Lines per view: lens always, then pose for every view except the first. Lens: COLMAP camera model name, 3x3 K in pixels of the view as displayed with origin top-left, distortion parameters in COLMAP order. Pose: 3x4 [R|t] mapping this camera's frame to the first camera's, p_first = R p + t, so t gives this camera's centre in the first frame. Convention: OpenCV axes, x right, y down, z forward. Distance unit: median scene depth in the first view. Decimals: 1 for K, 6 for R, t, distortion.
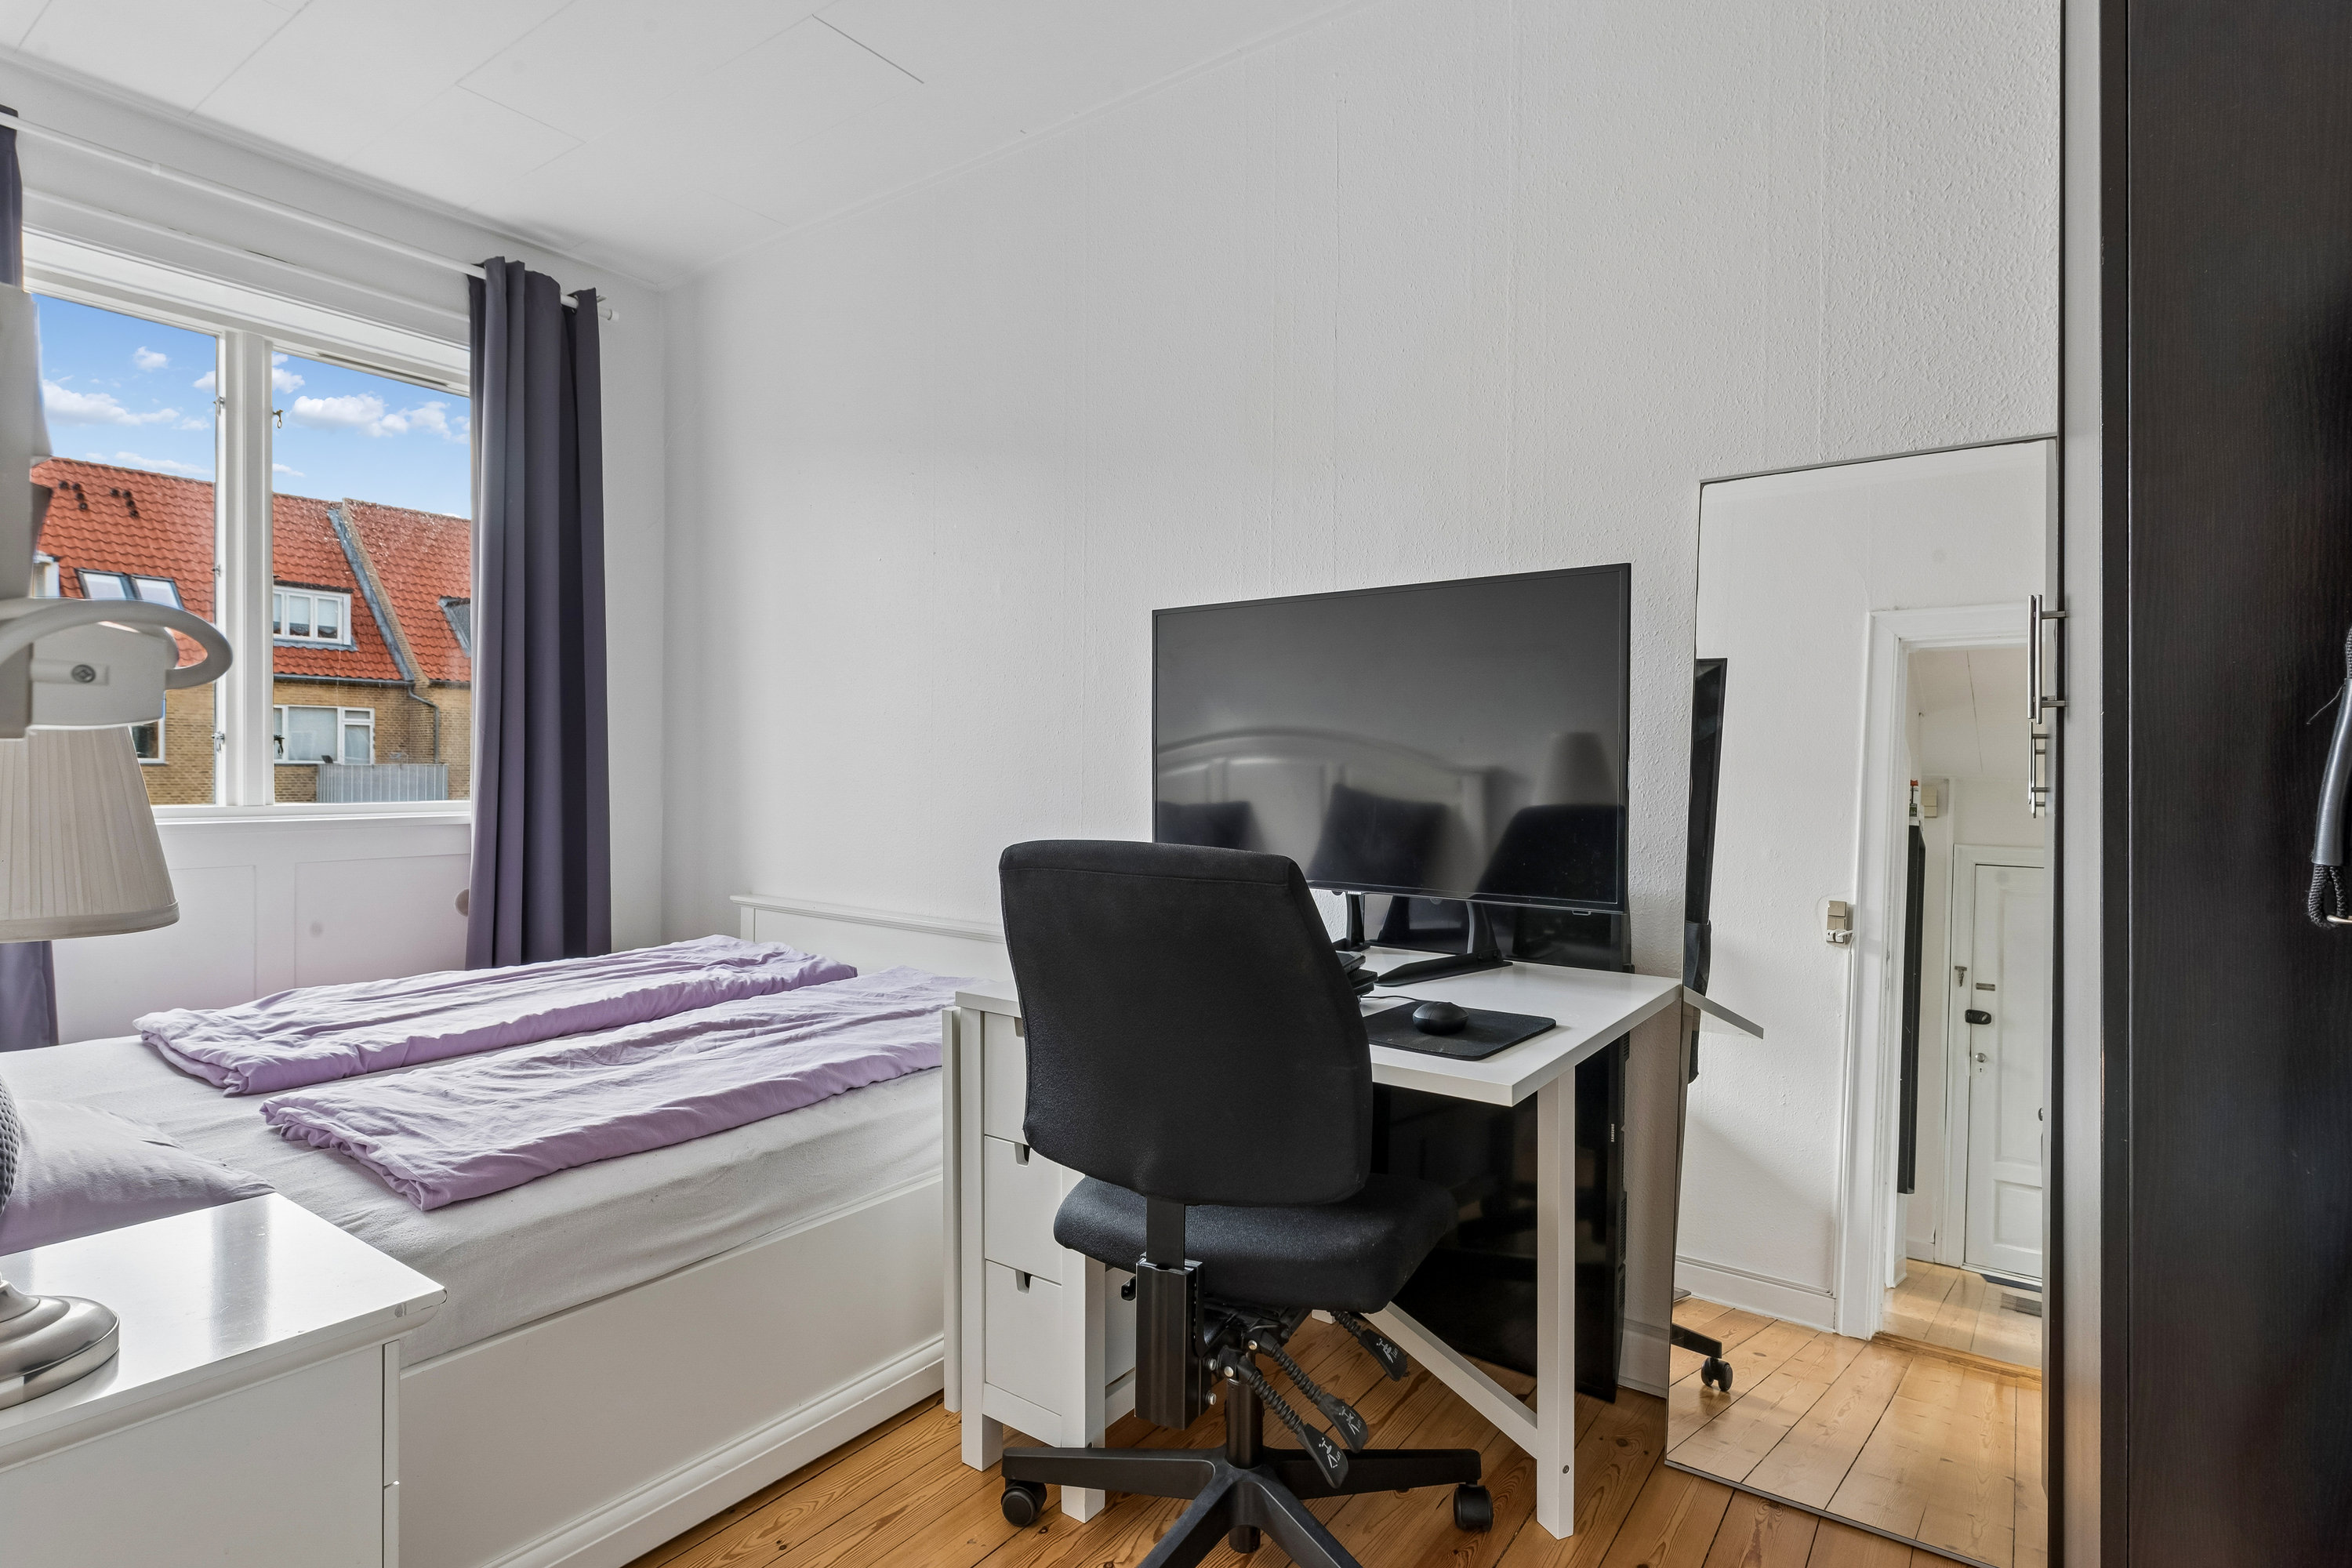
lens RADIAL K [[1205.8, 0, 1191.3], [0, 1205.8, 857.5], [0, 0, 1]] dist [0.002980, -0.001305]
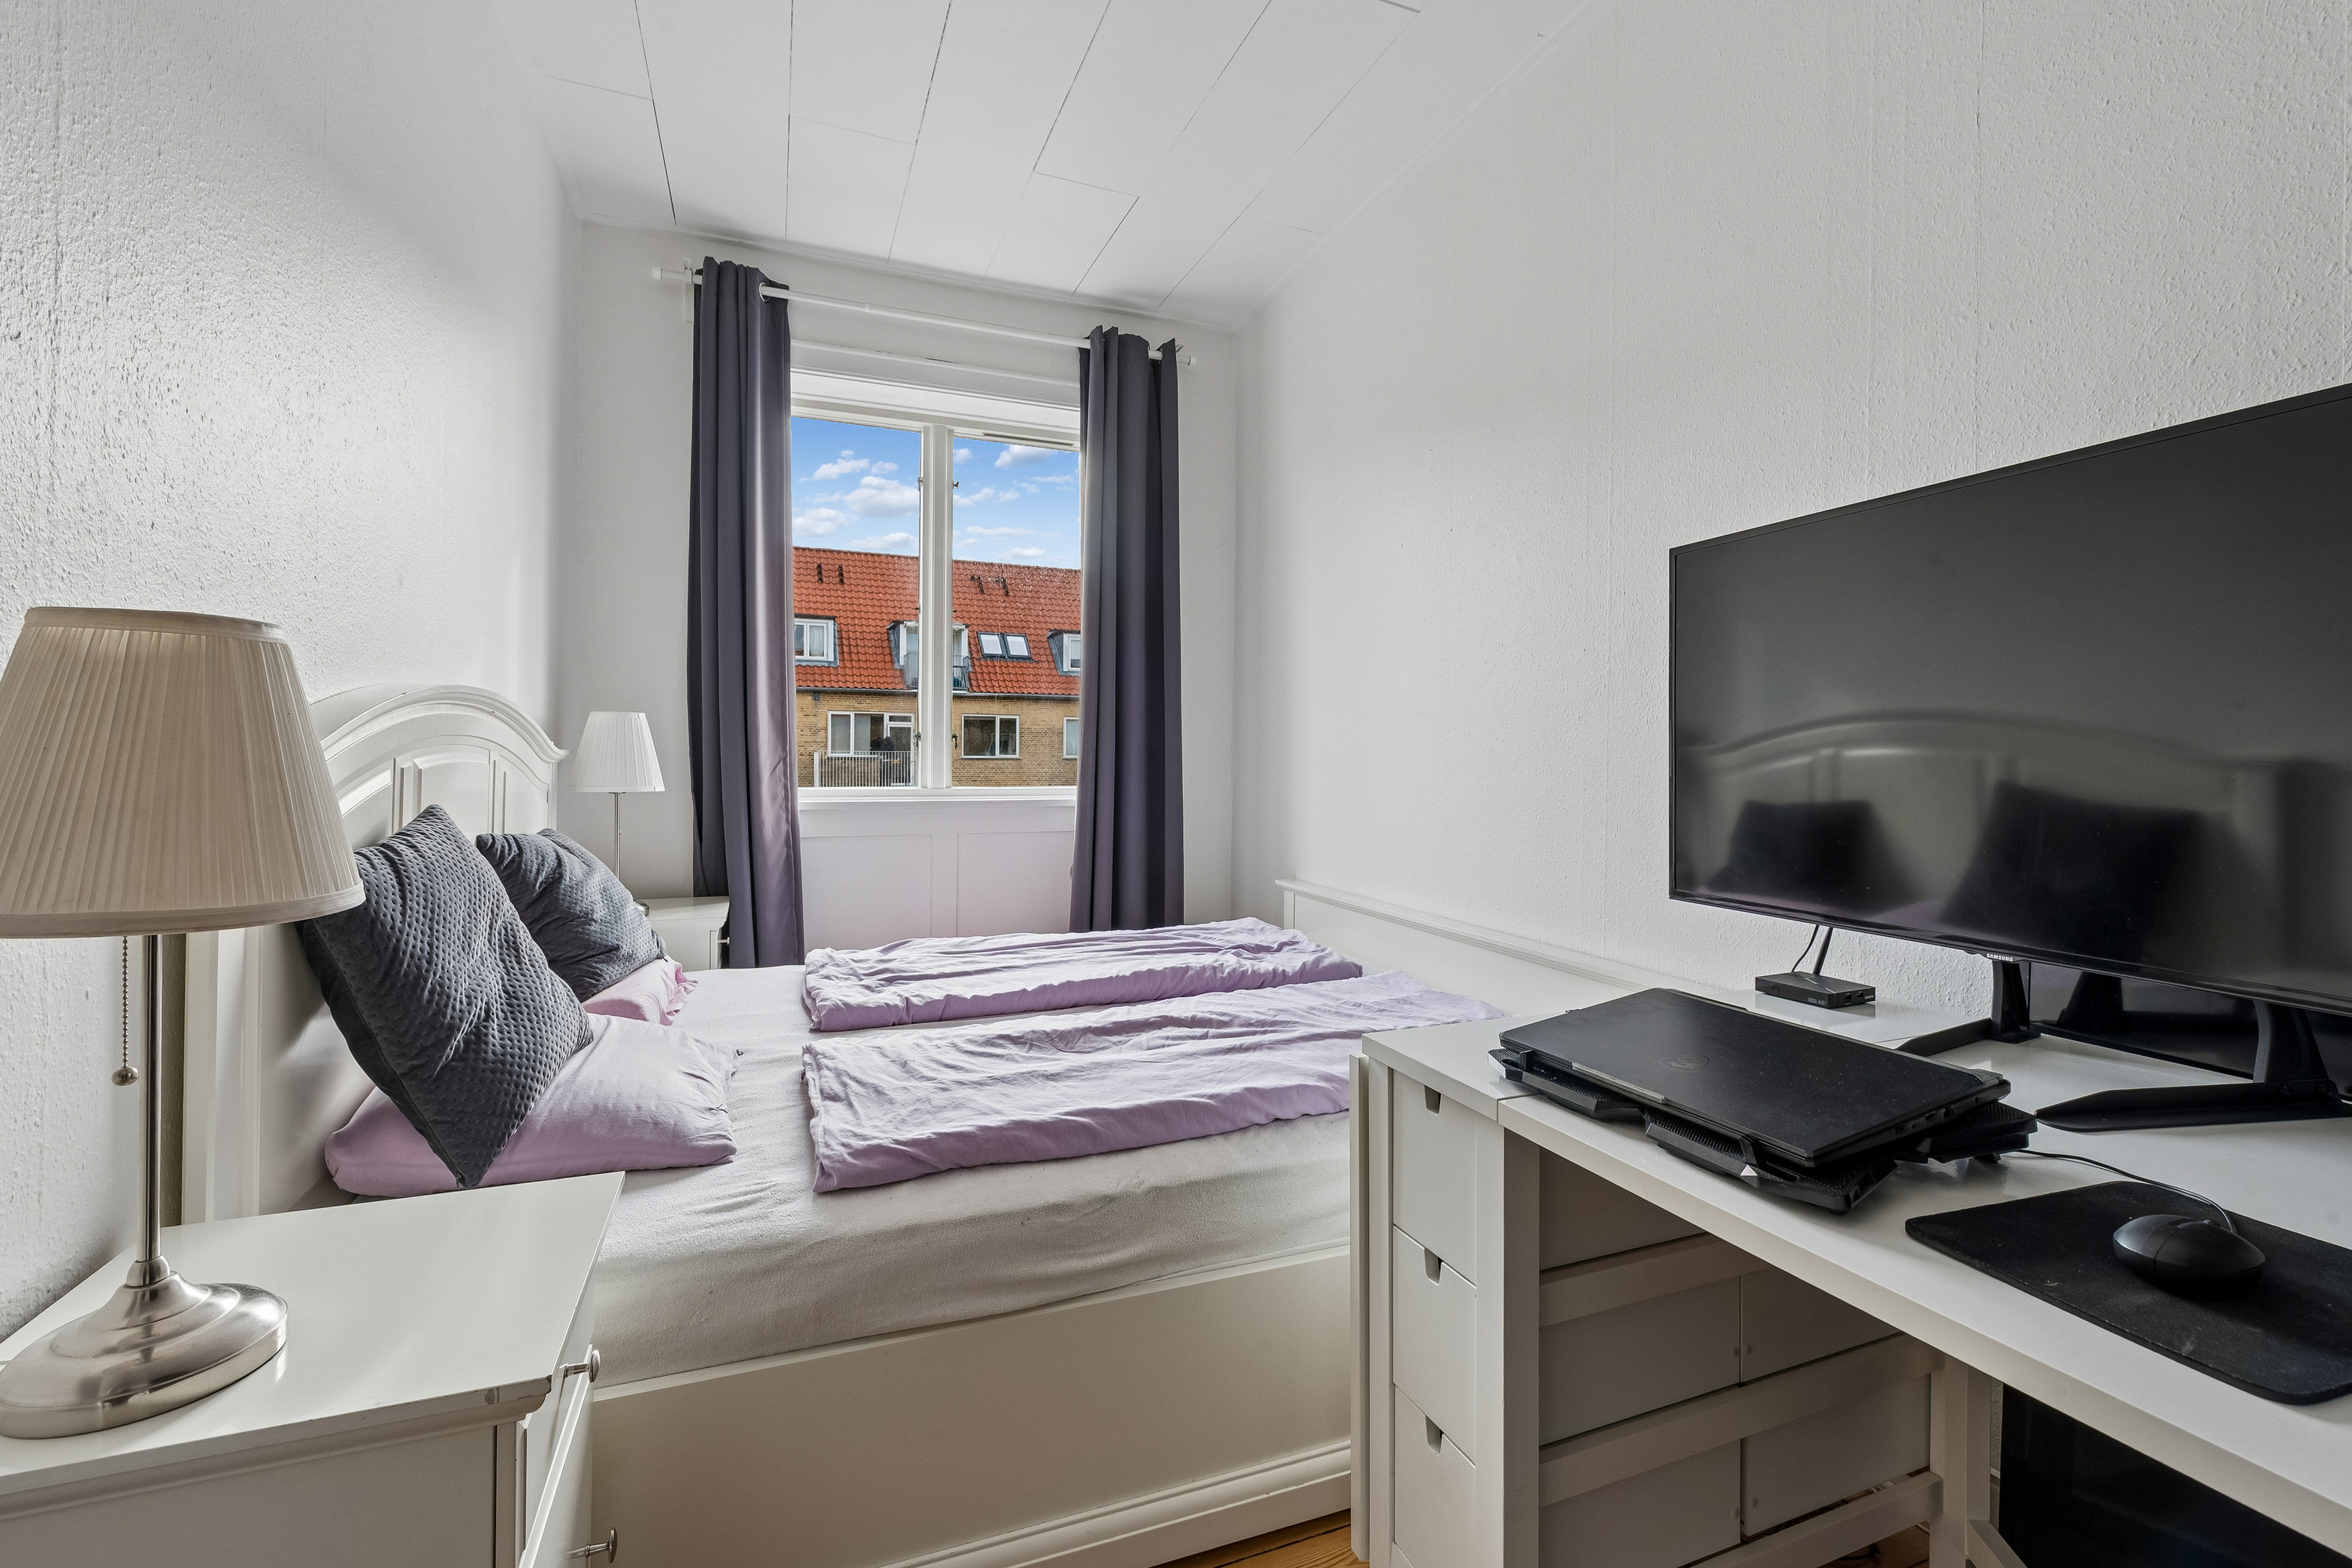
lens RADIAL K [[1043.7, 0, 1176.0], [0, 1043.7, 784.0], [0, 0, 1]] dist [0.000347, -0.000698]
pose [[0.843212, 0.012567, -0.537434, 0.057621], [-0.041174, 0.998300, -0.041256, -0.017342], [0.536002, 0.056916, 0.842296, 0.278541]]
